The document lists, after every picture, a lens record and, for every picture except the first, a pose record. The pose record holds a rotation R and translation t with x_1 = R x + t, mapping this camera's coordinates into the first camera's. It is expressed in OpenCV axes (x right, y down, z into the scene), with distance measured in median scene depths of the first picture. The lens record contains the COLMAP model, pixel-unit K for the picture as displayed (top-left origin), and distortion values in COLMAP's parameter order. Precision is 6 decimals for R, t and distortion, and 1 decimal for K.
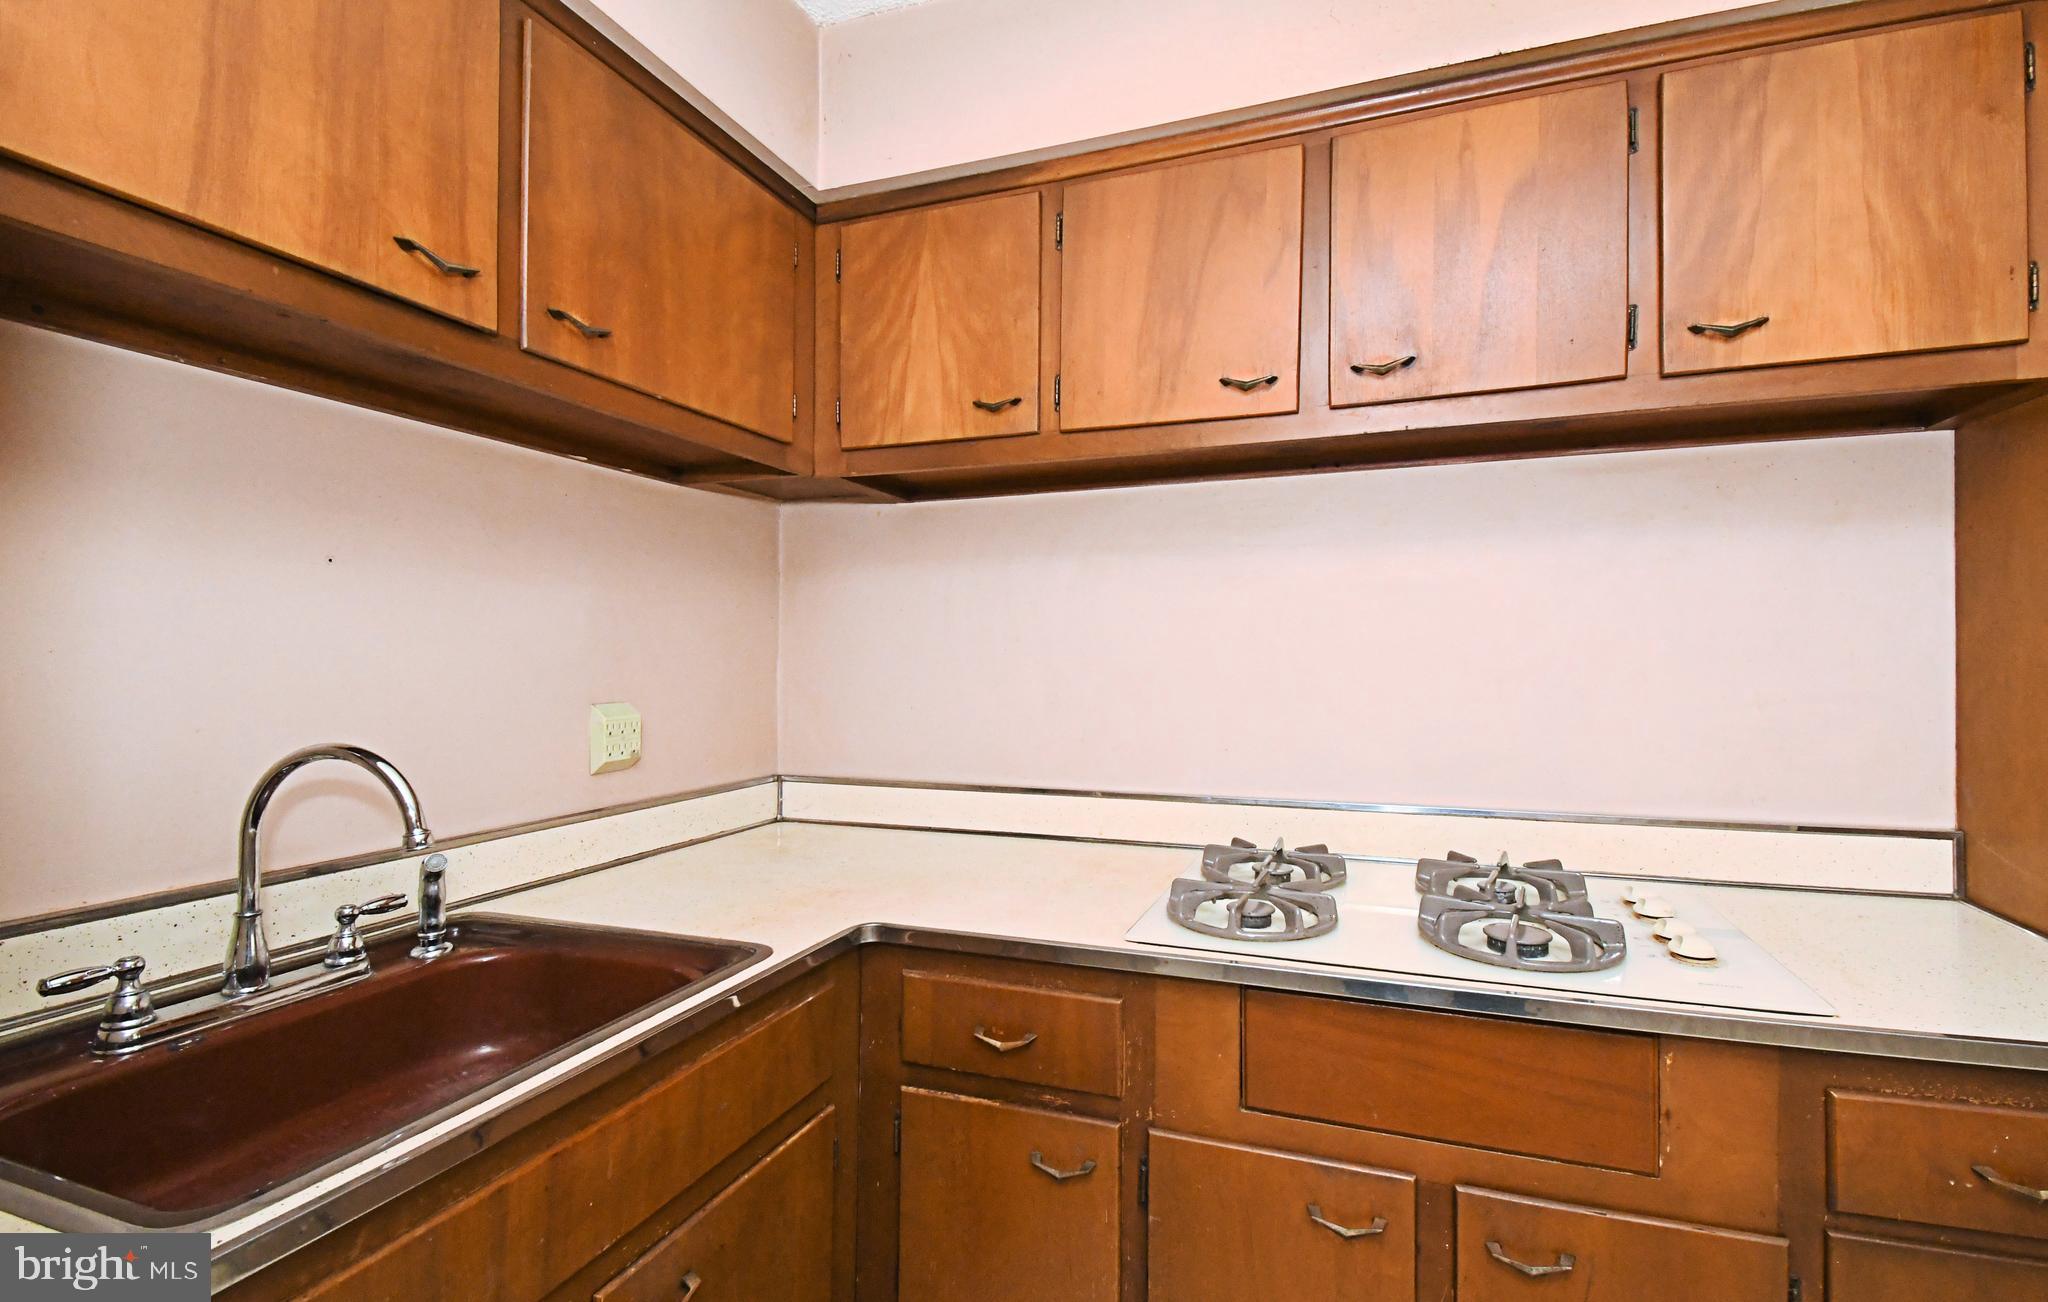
lens RADIAL K [[862.8, 0, 1084.8], [0, 862.8, 664.0], [0, 0, 1]] dist [0.000558, -0.000639]
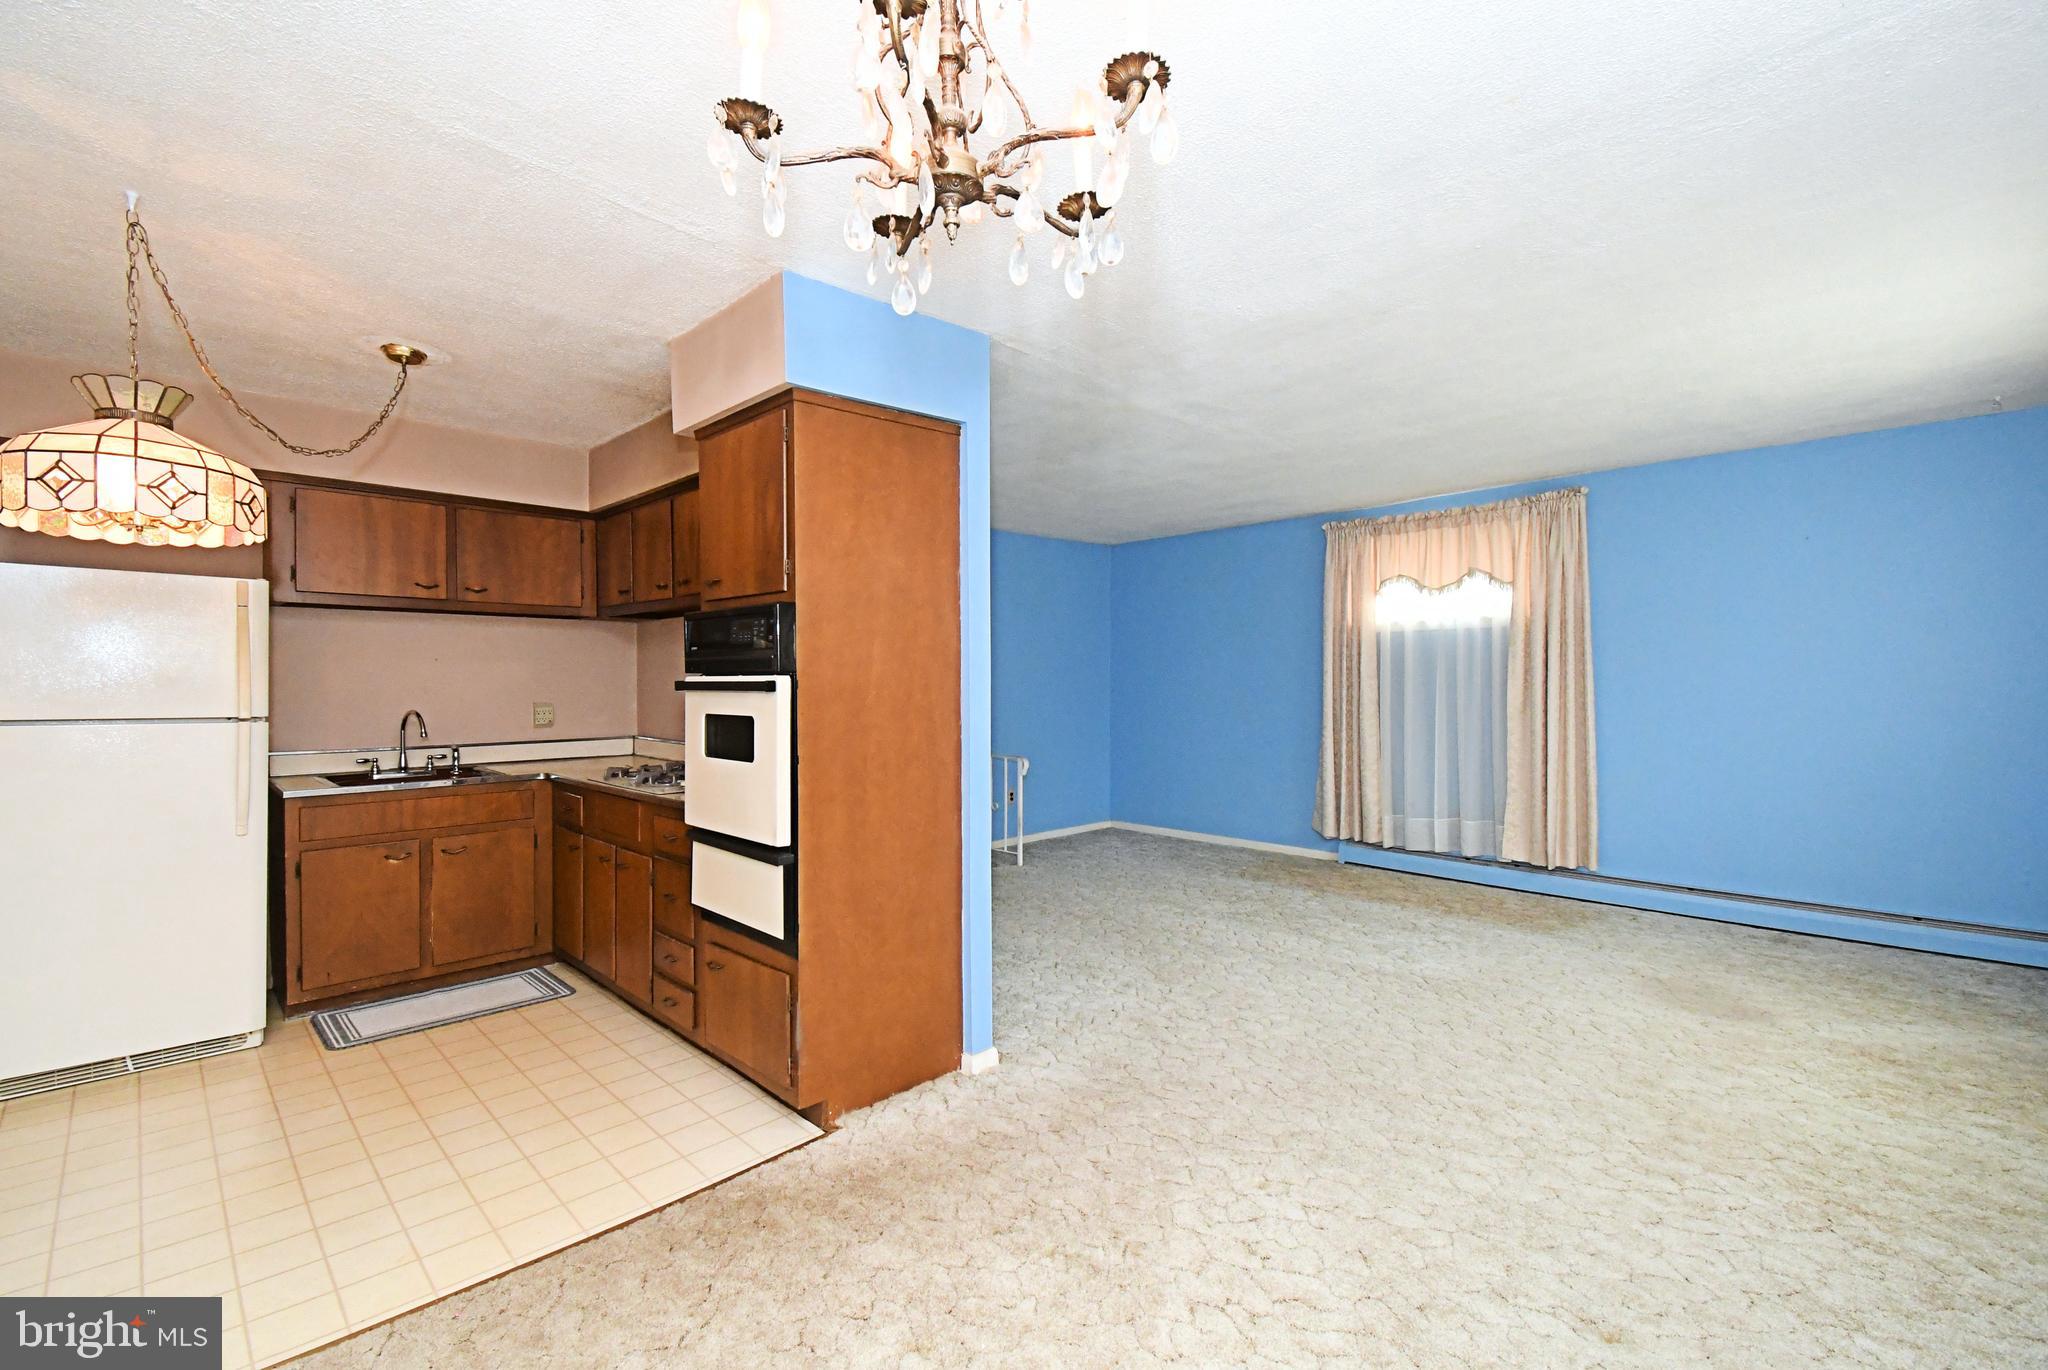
lens RADIAL K [[877.3, 0, 1041.9], [0, 877.3, 693.9], [0, 0, 1]] dist [0.017334, -0.003893]
pose [[0.900220, 0.011313, -0.435289, 2.855953], [-0.005240, 0.999872, 0.015148, -0.044732], [0.435404, -0.011356, 0.900163, -1.134624]]
